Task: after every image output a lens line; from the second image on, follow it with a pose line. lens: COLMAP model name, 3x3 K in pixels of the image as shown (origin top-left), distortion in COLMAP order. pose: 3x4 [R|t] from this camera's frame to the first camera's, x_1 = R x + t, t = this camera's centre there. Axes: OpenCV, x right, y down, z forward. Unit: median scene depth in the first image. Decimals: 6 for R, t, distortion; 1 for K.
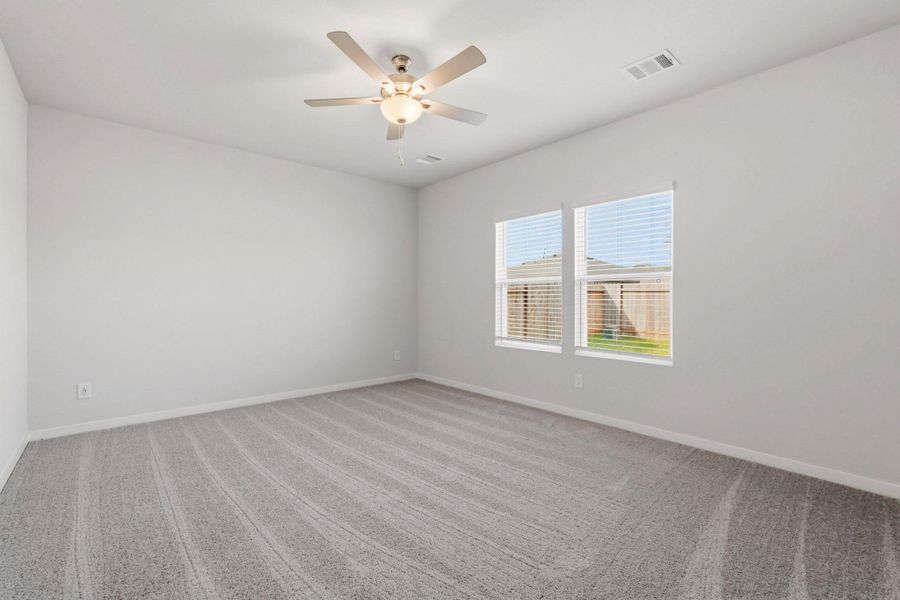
lens RADIAL K [[400.3, 0, 450.0], [0, 400.3, 300.0], [0, 0, 1]] dist [-0.020762, 0.010528]
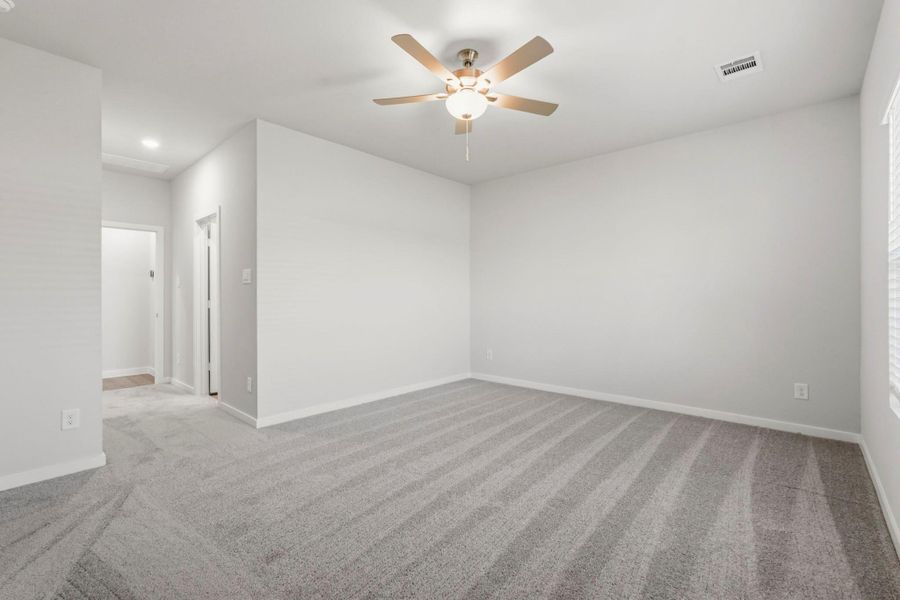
lens RADIAL K [[400.3, 0, 450.0], [0, 400.3, 300.0], [0, 0, 1]] dist [-0.020762, 0.010528]
pose [[0.128158, 0.005665, -0.991738, 0.623836], [-0.012050, 0.999919, 0.004155, 0.008961], [0.991681, 0.011418, 0.128215, 0.640356]]
